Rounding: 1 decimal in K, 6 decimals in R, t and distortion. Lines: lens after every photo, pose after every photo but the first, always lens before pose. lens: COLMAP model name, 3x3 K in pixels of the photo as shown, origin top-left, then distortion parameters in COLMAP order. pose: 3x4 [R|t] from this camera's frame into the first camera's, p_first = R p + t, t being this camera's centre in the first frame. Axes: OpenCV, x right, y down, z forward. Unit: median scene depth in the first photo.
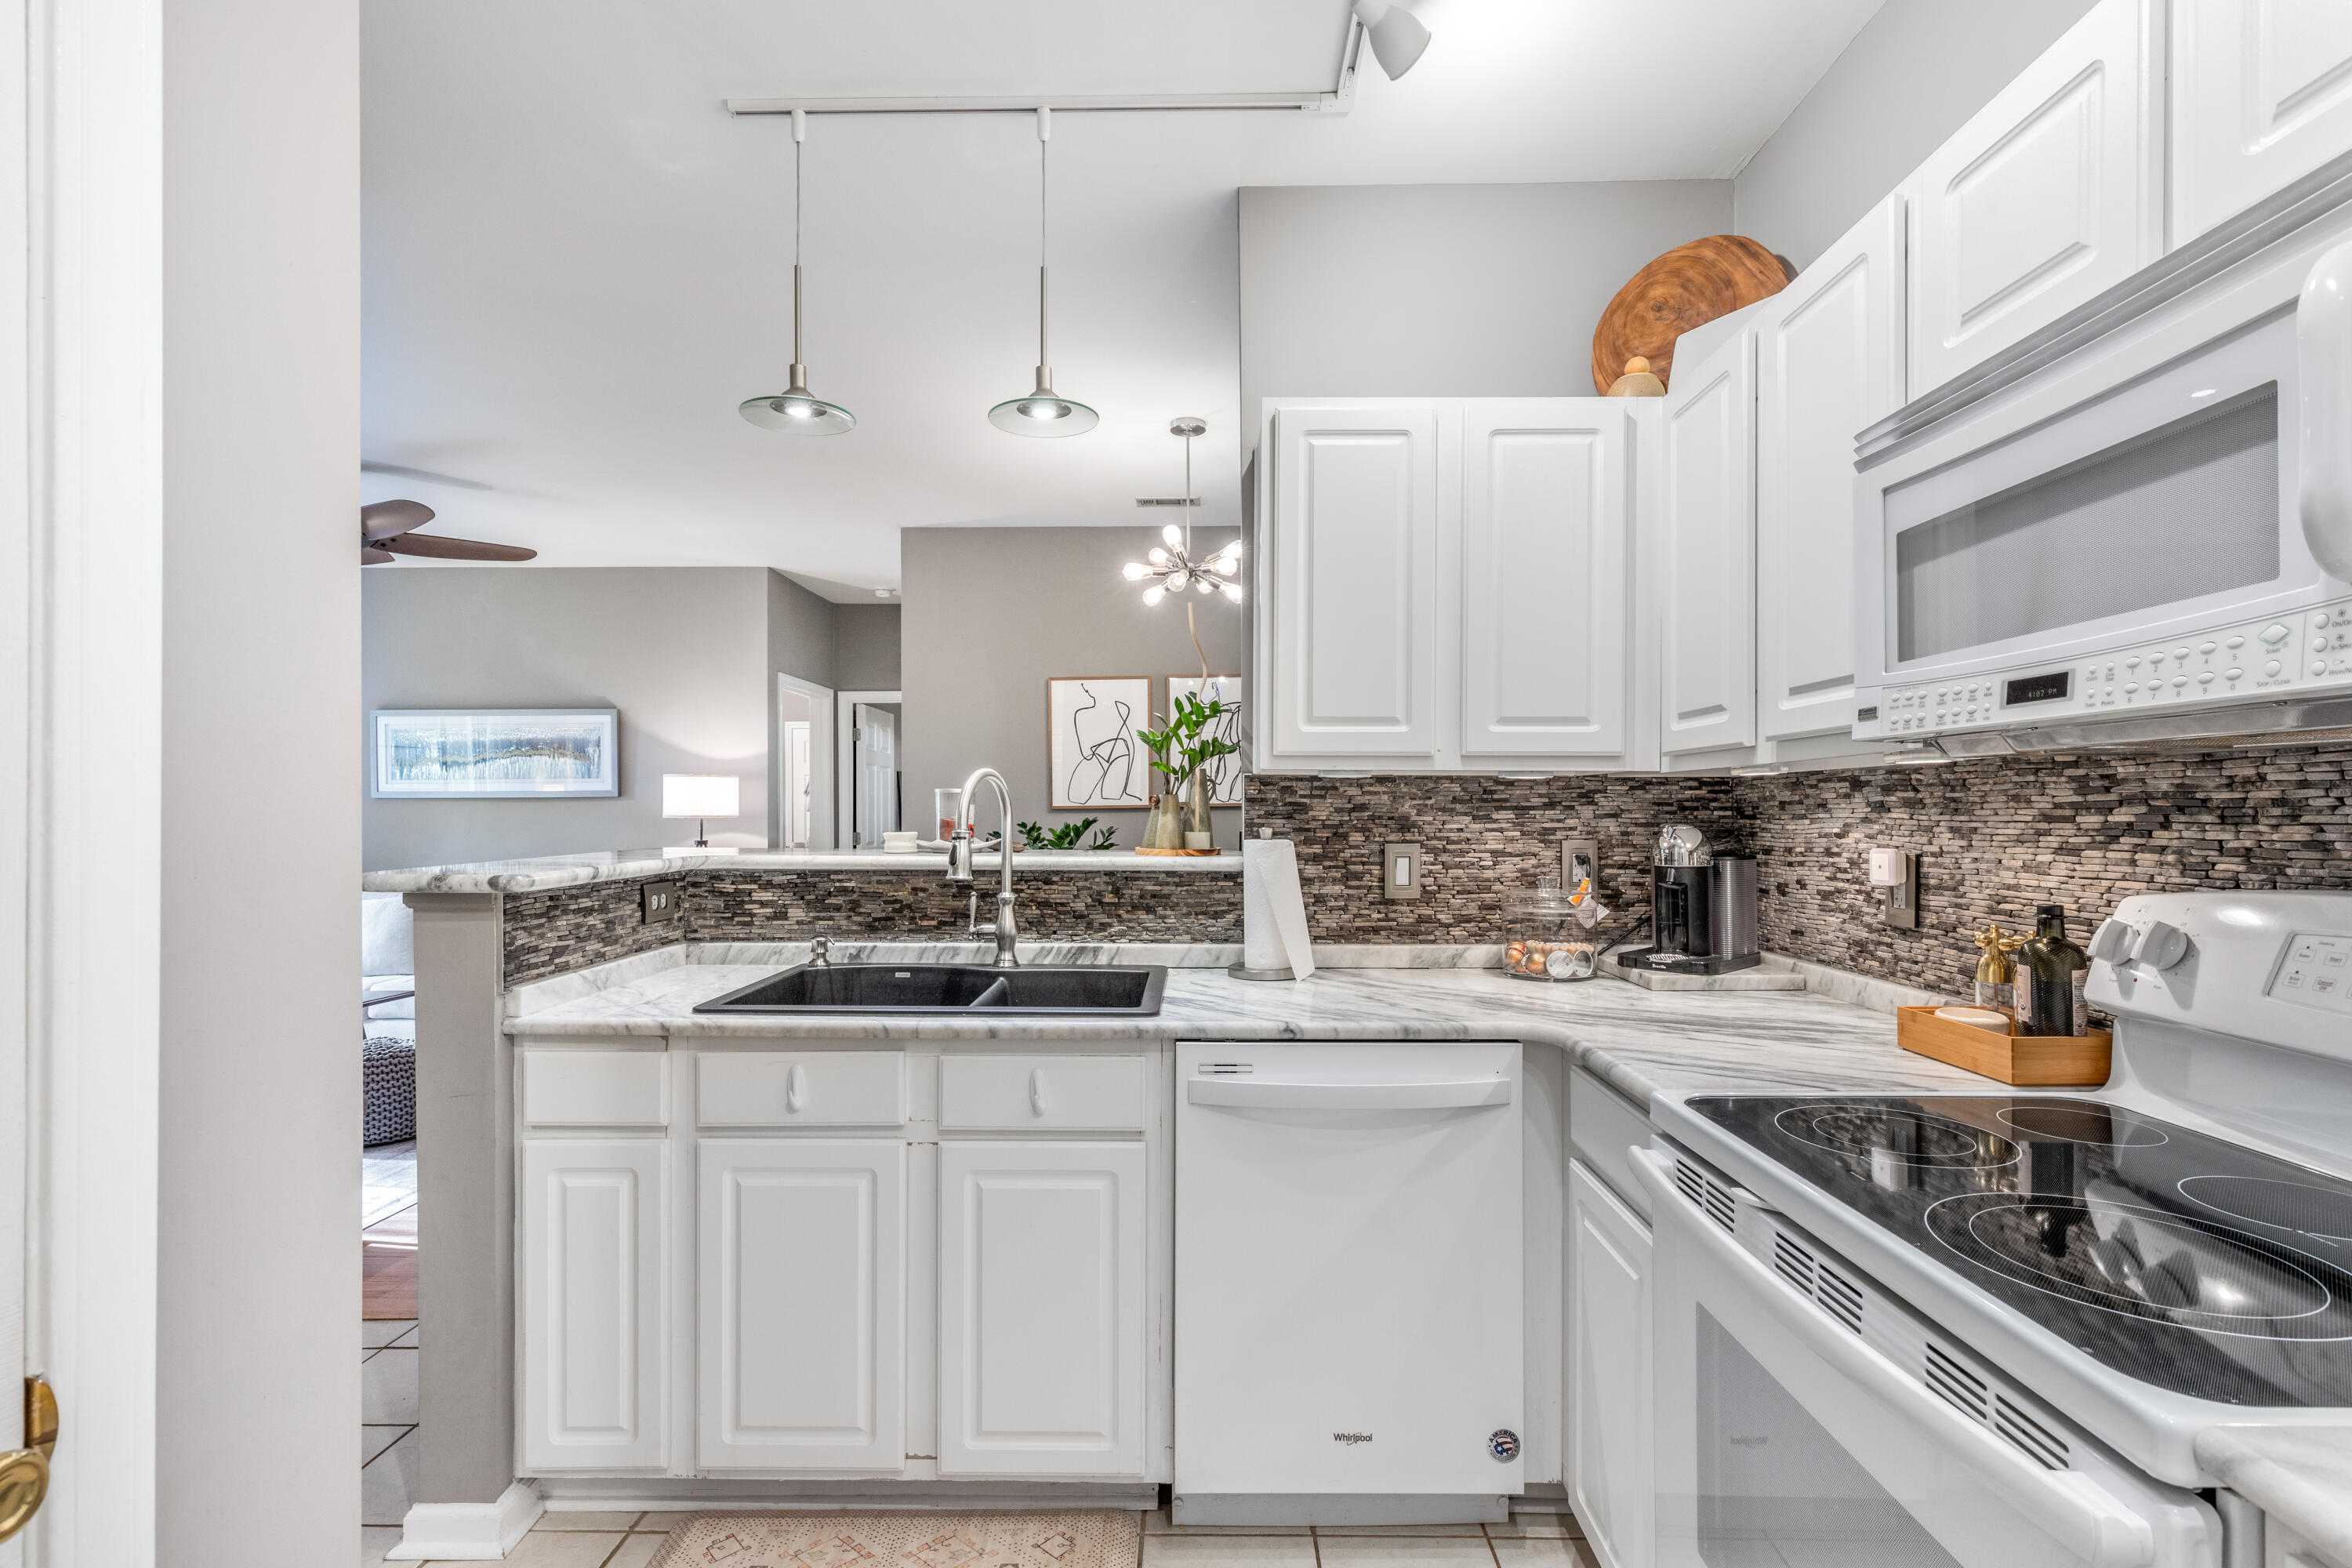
lens RADIAL K [[1069.7, 0, 1208.9], [0, 1069.7, 804.1], [0, 0, 1]] dist [0.003717, 0.000359]
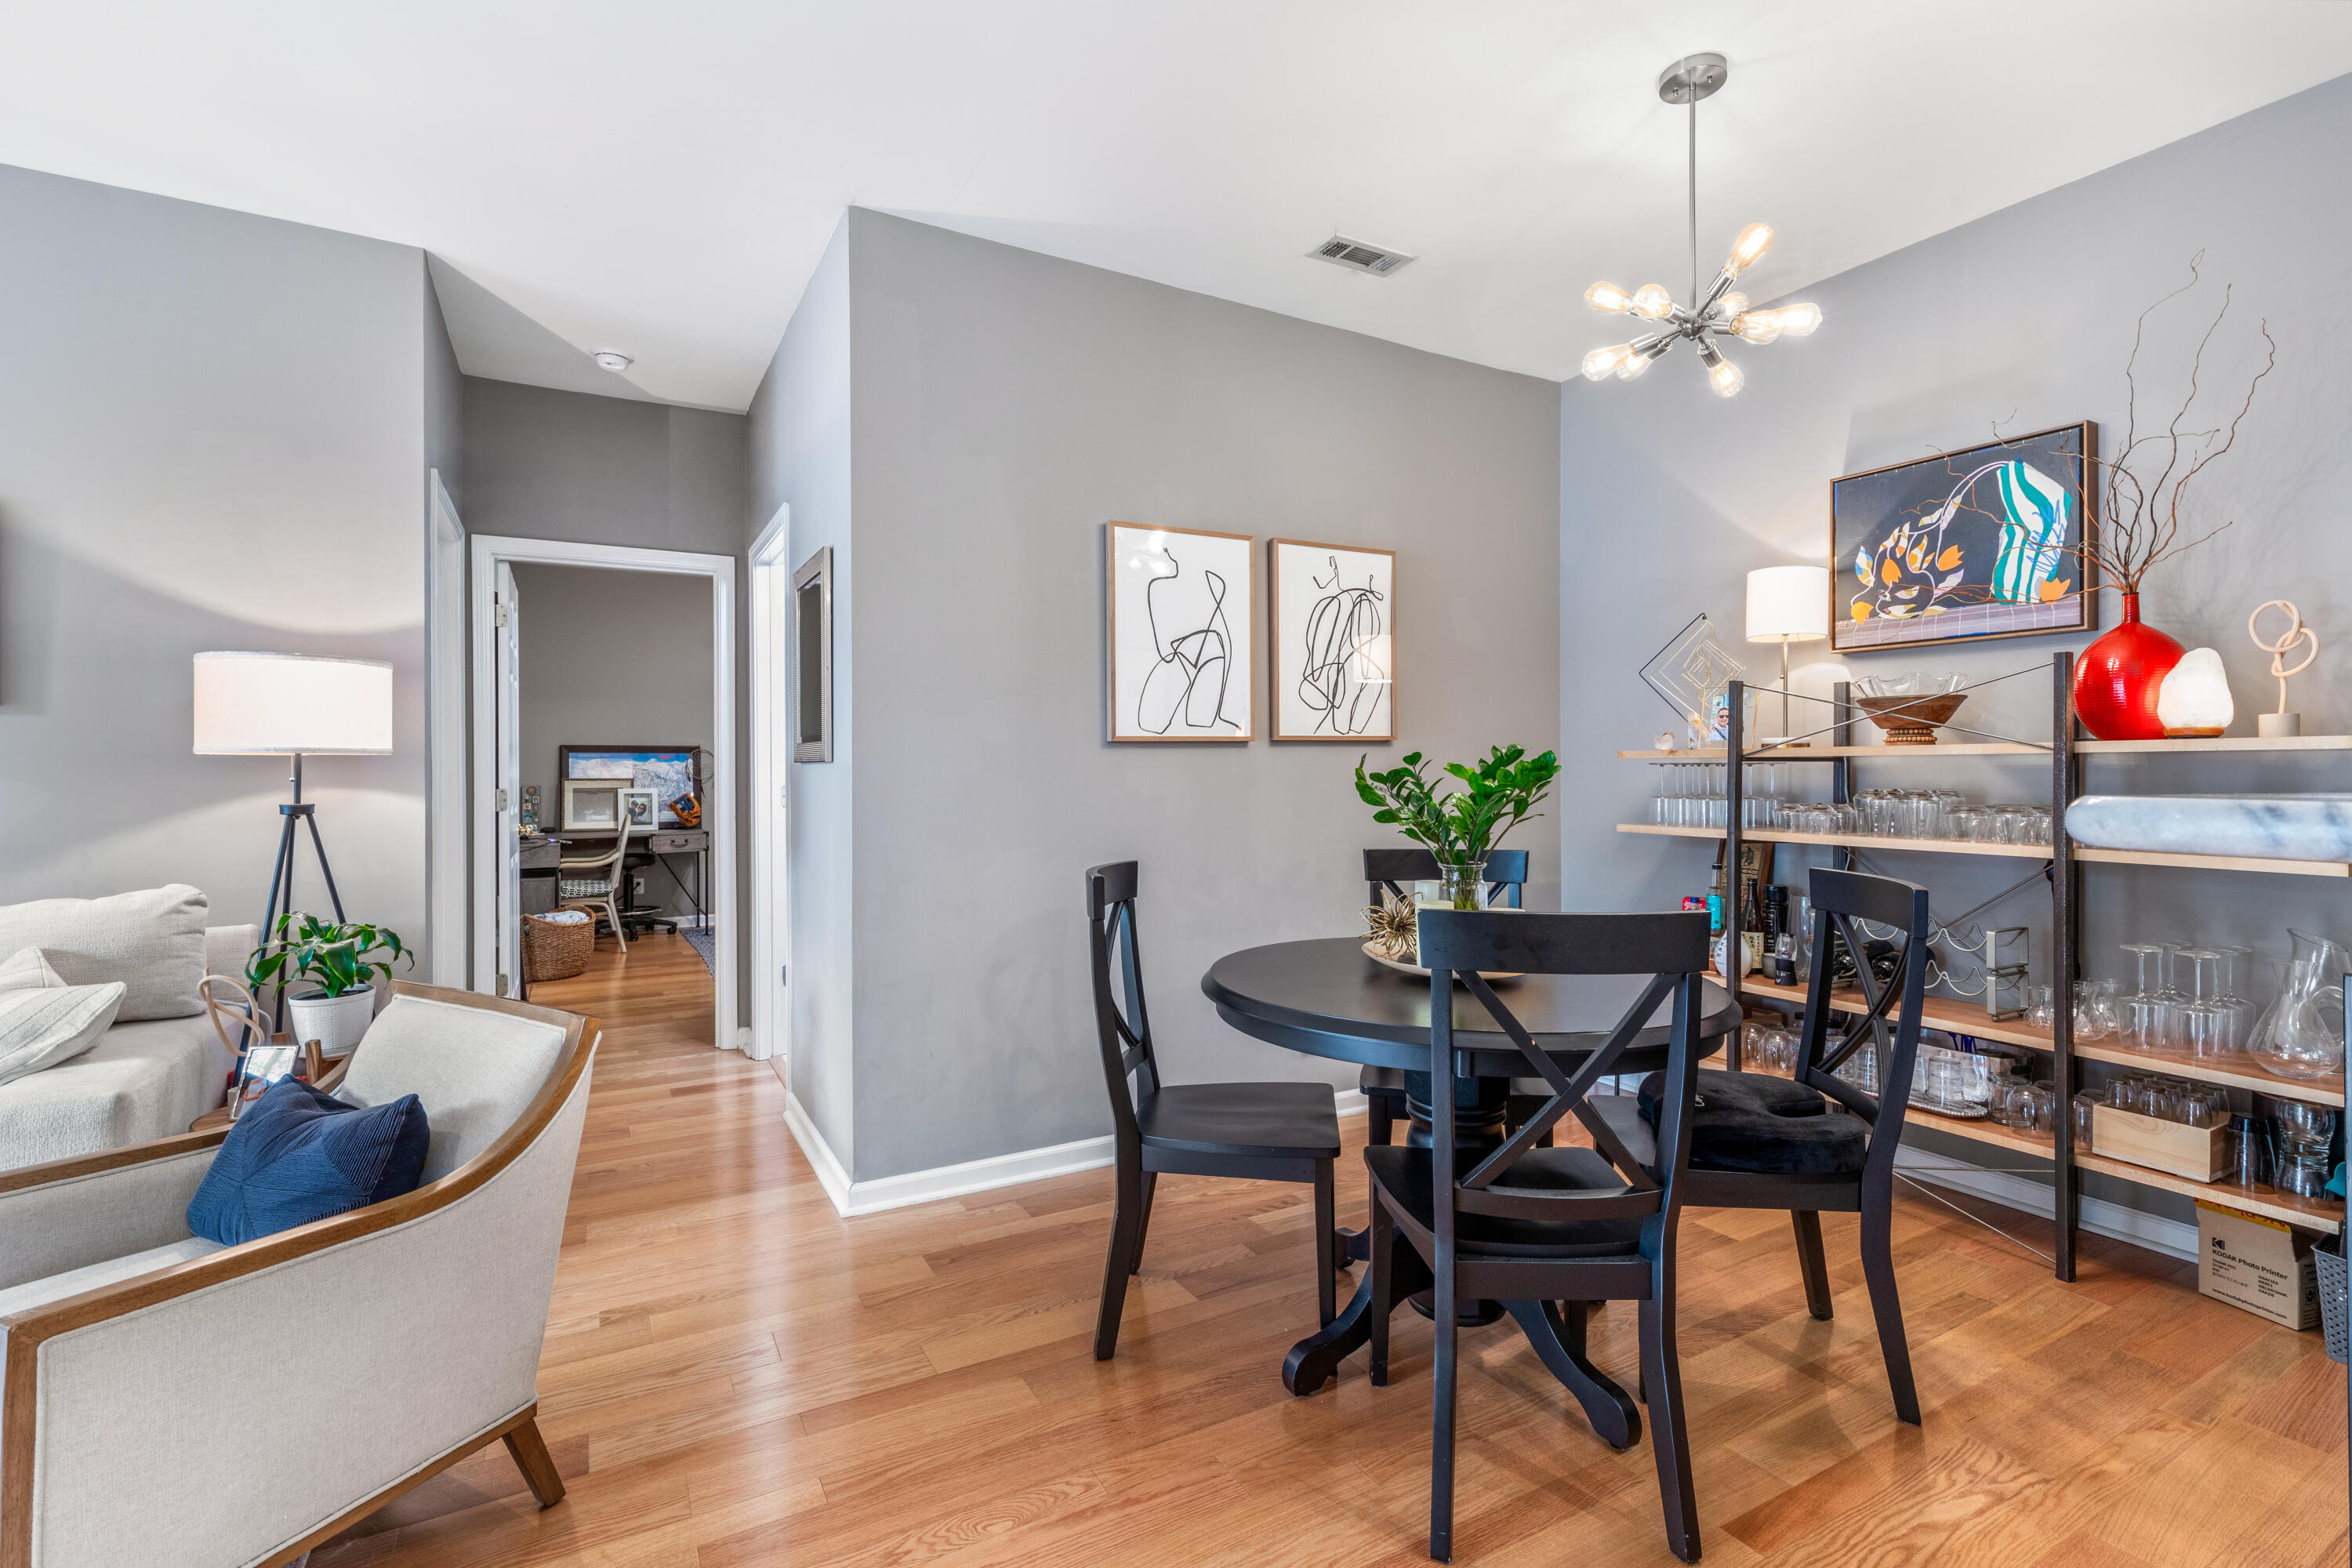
lens RADIAL K [[1054.3, 0, 1162.7], [0, 1054.3, 757.8], [0, 0, 1]] dist [0.000389, -0.000432]
pose [[0.869744, 0.004950, 0.493479, -0.916341], [-0.001738, 0.999974, -0.006969, 0.039605], [-0.493500, 0.005204, 0.869730, 1.054537]]
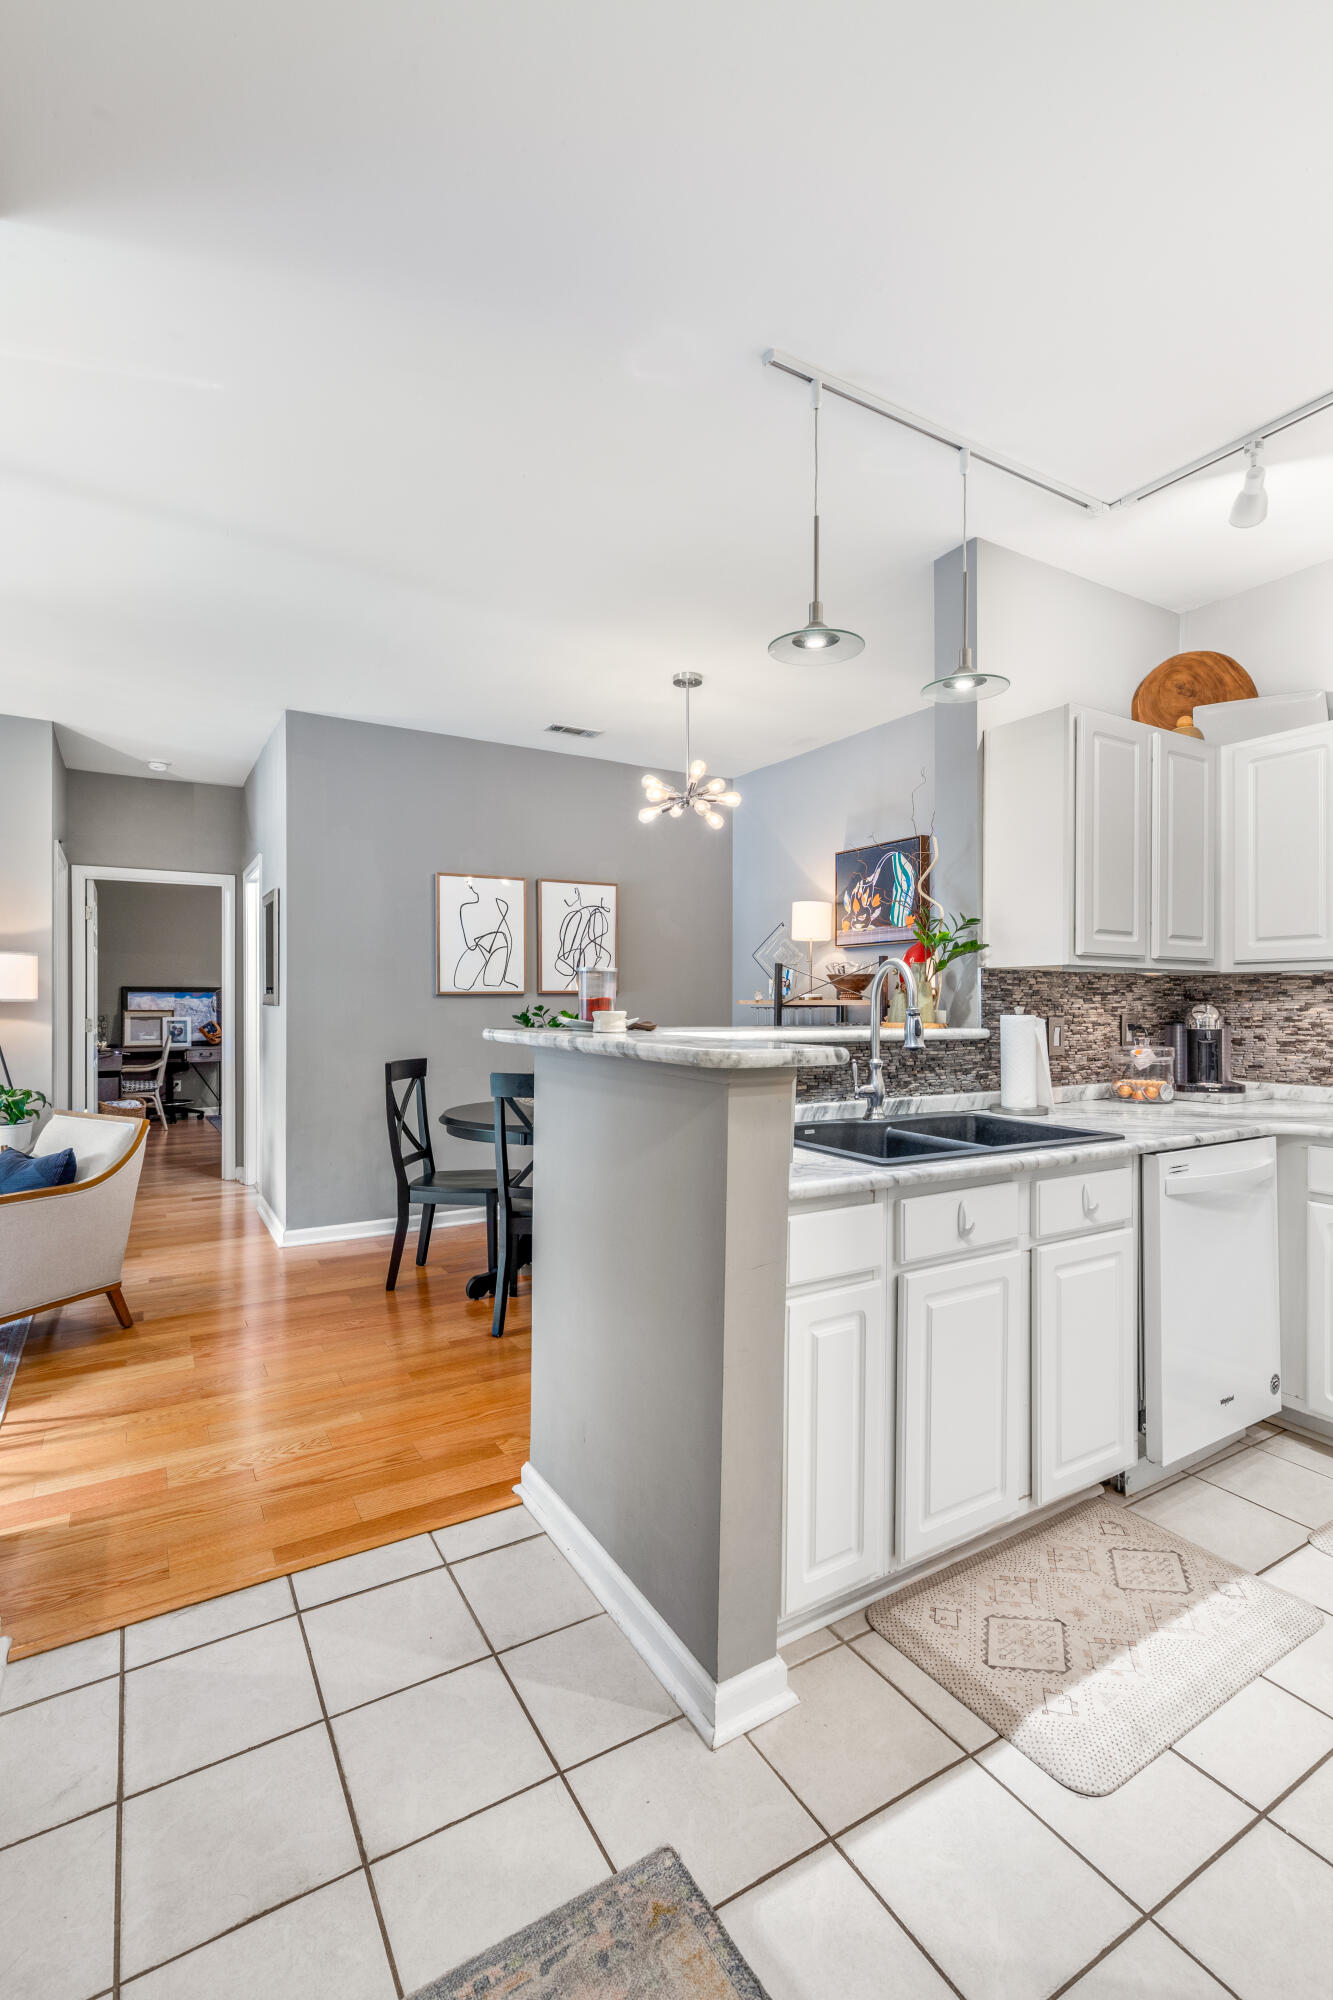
lens RADIAL K [[896.5, 0, 665.6], [0, 896.5, 989.8], [0, 0, 1]] dist [0.000389, -0.000432]
pose [[0.853727, 0.009130, 0.520641, -0.936938], [-0.006085, 0.999953, -0.007557, 0.011989], [-0.520686, 0.003284, 0.853742, 0.241662]]
